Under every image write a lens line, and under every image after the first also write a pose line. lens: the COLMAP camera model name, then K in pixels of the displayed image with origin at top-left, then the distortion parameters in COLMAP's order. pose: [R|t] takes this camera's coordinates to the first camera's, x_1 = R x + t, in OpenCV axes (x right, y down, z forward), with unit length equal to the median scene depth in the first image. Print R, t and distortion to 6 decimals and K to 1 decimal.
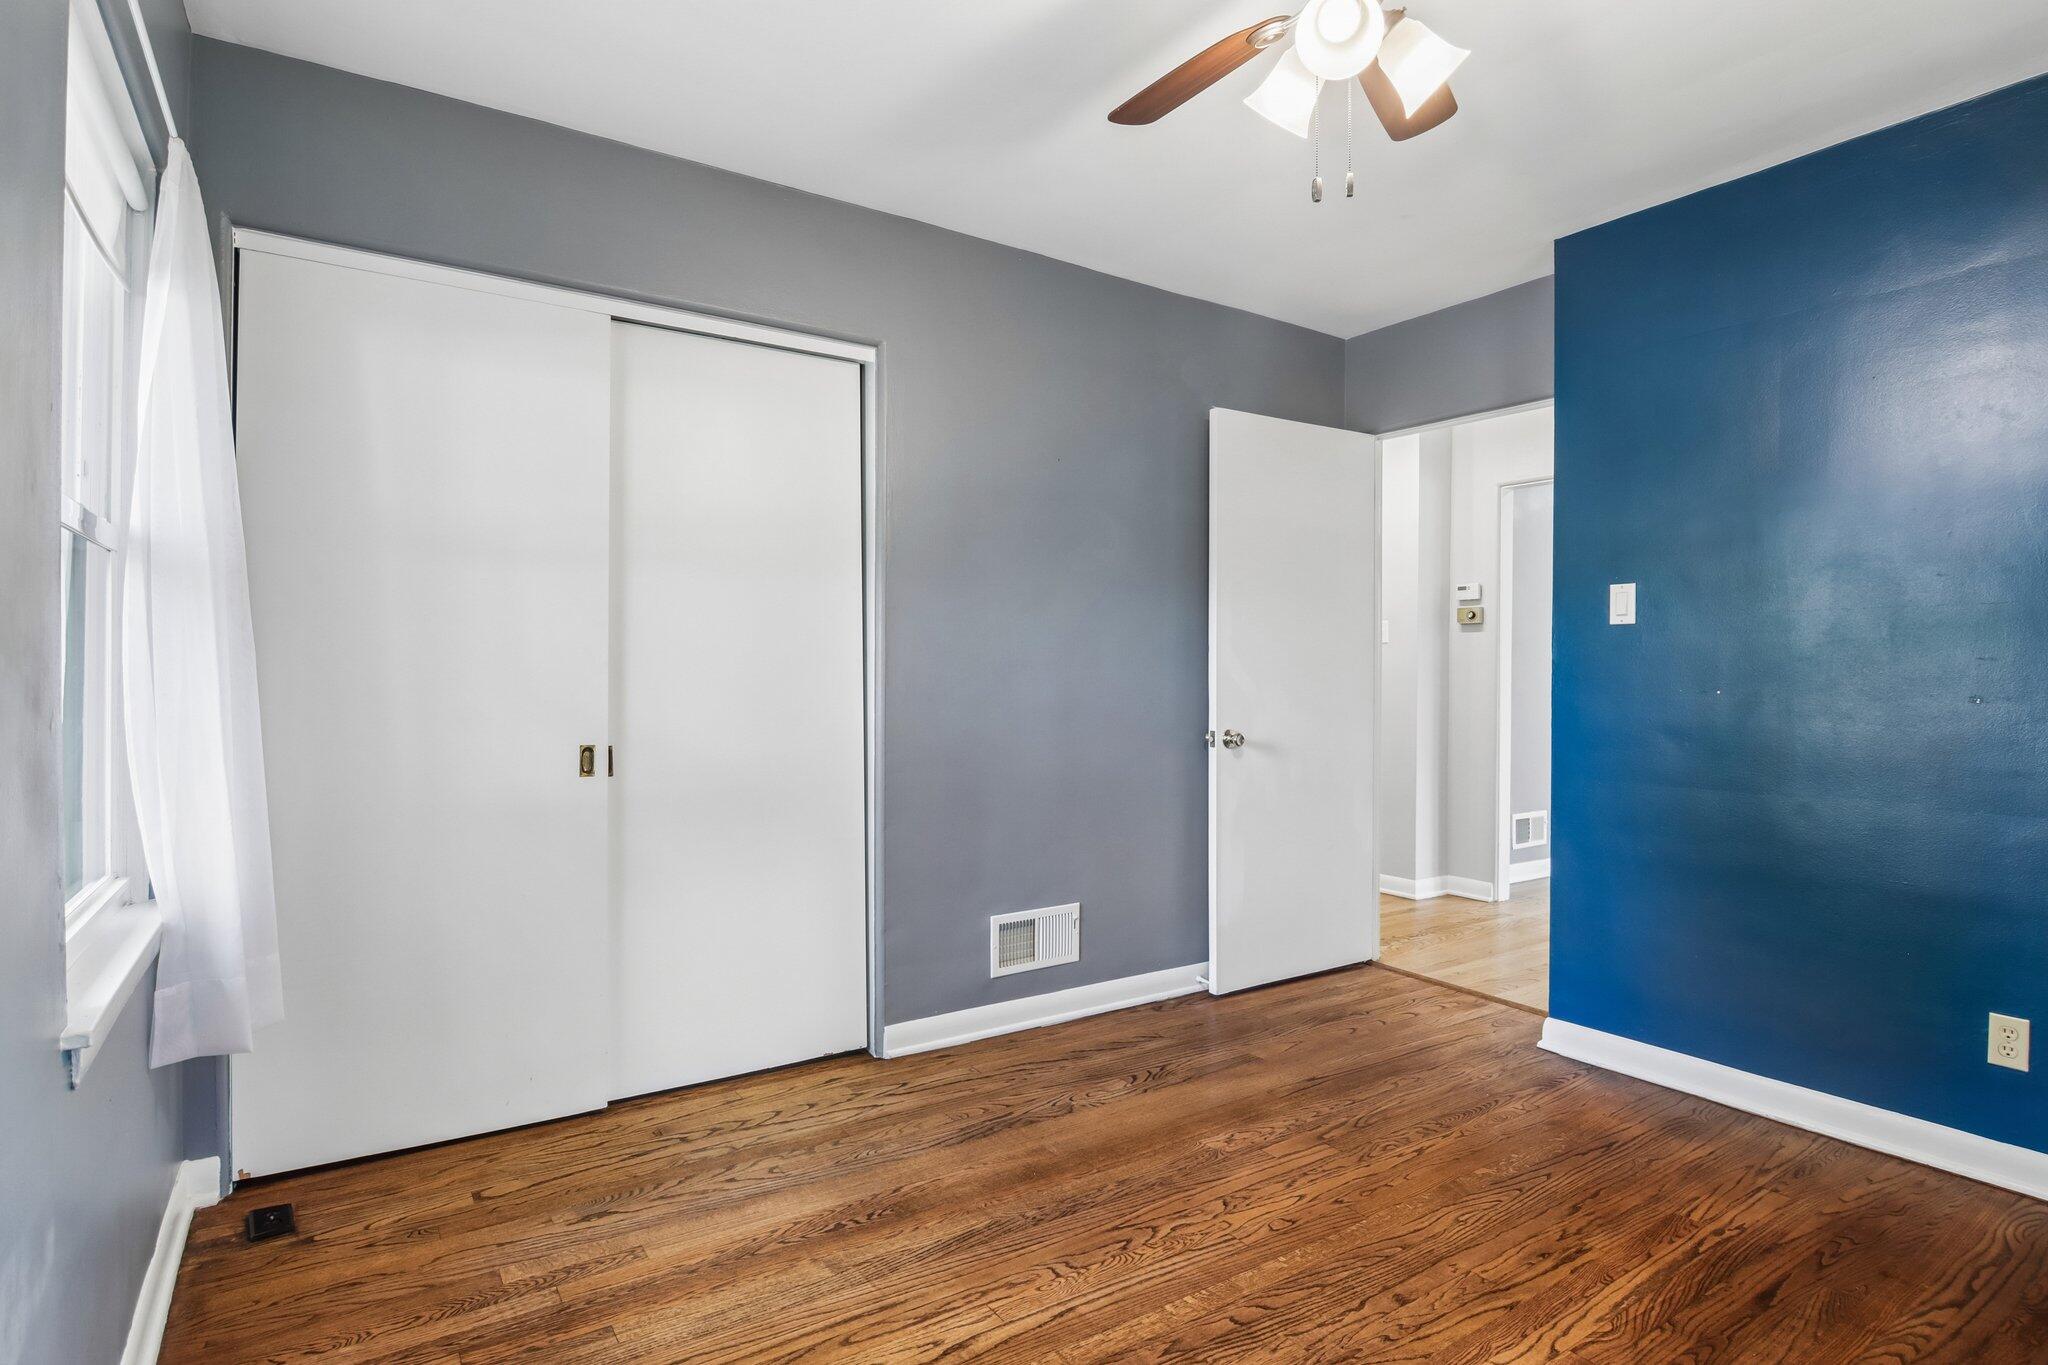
lens RADIAL K [[1043.0, 0, 1023.7], [0, 1043.0, 674.9], [0, 0, 1]] dist [-0.008681, -0.006351]
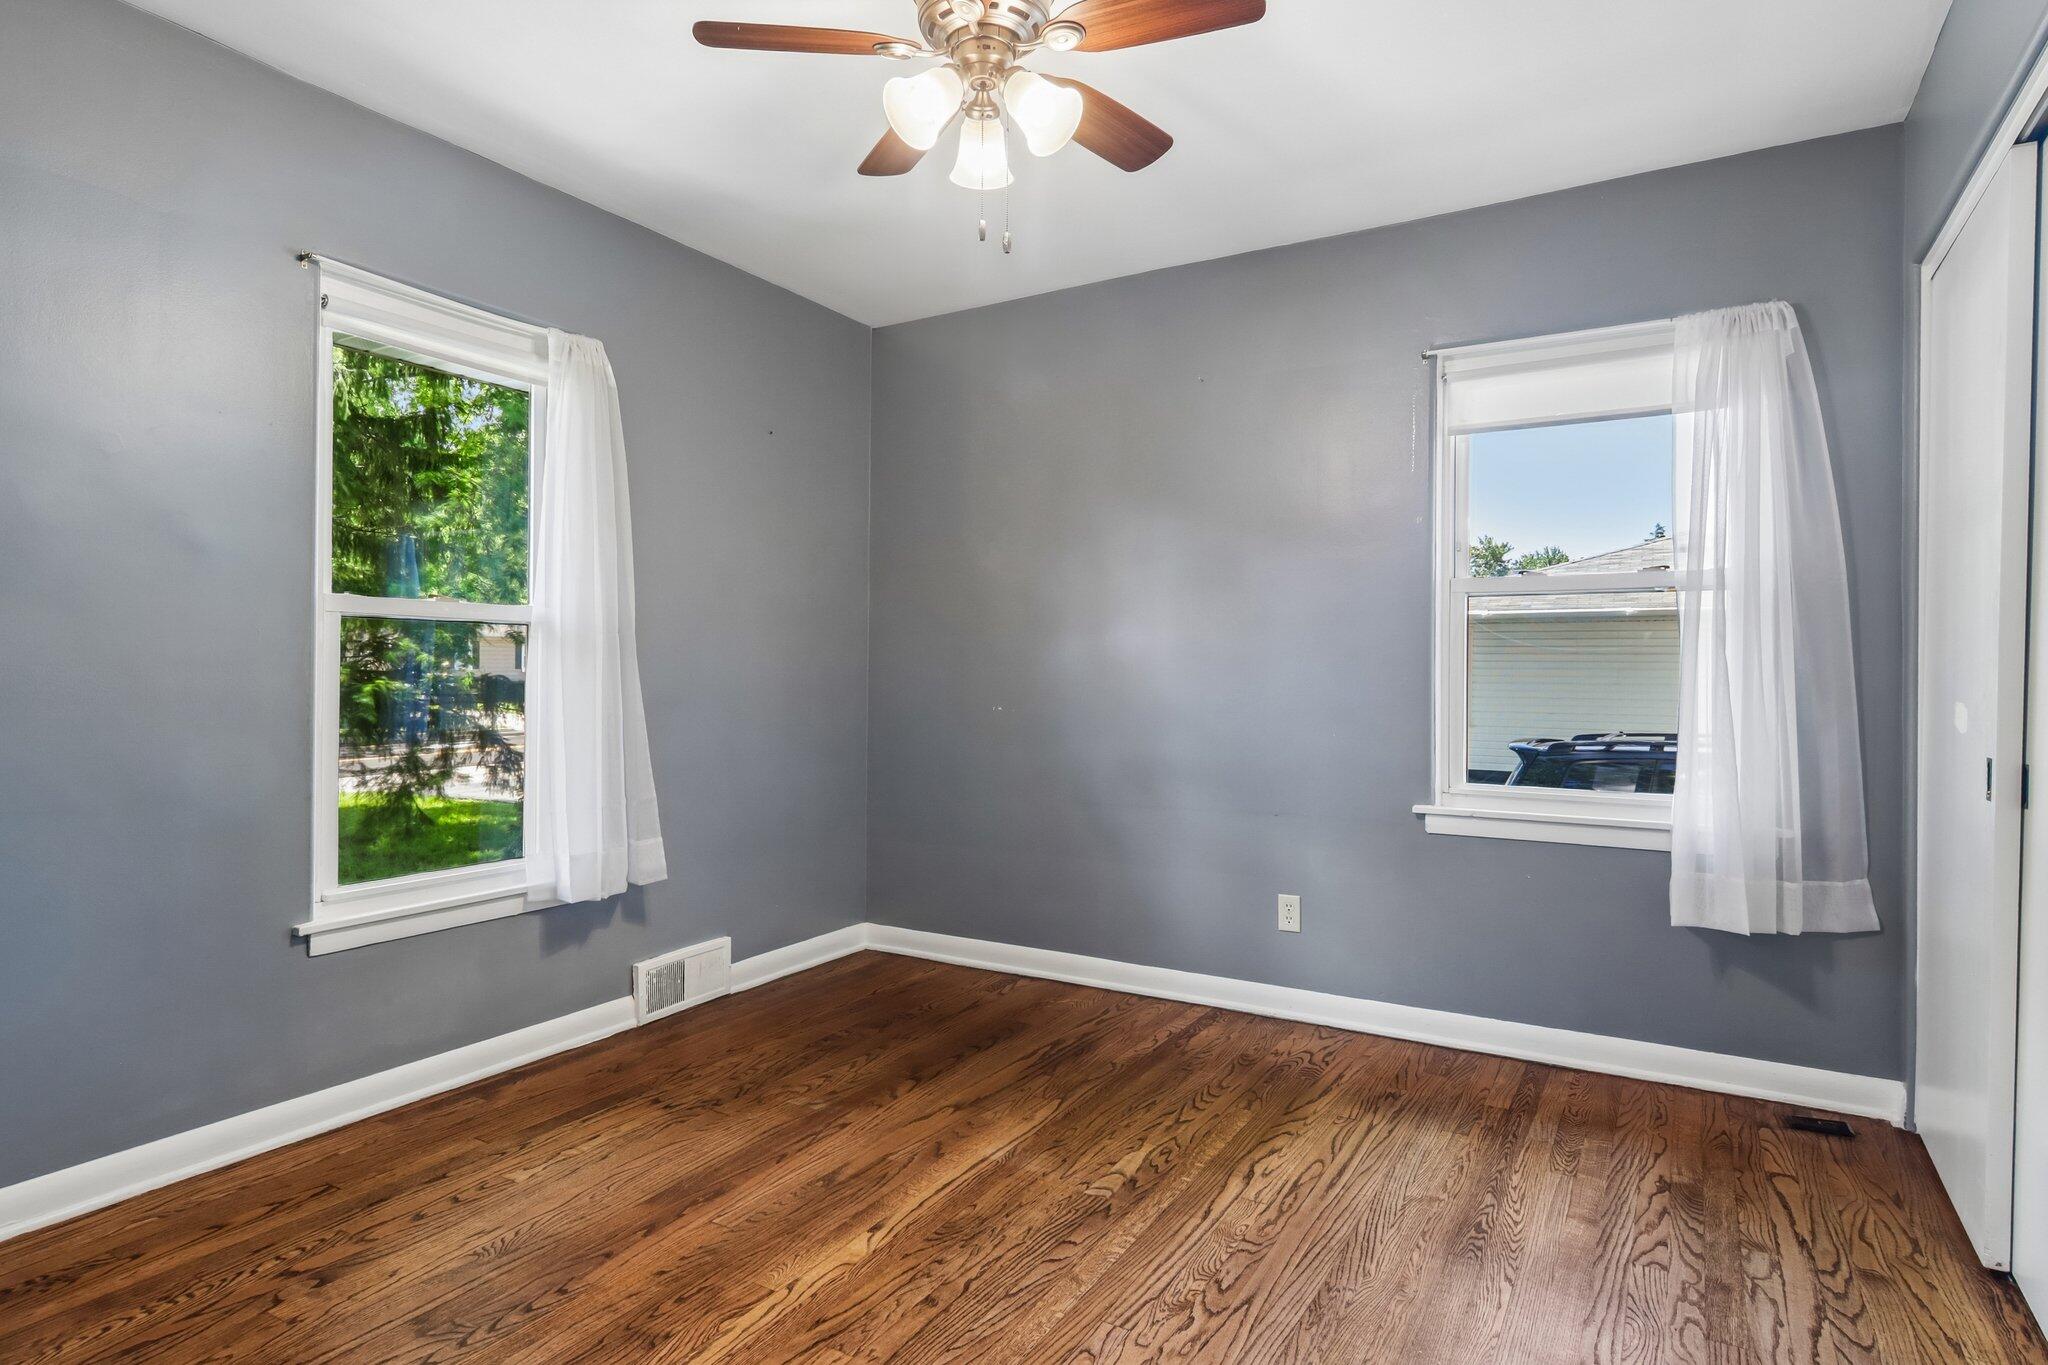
lens RADIAL K [[1043.0, 0, 1024.6], [0, 1043.0, 678.3], [0, 0, 1]] dist [-0.008681, -0.006351]
pose [[-0.893892, -0.008944, -0.448193, 0.705208], [-0.012185, 0.999916, 0.004347, 0.022924], [0.448117, 0.009347, -0.893926, 1.850966]]
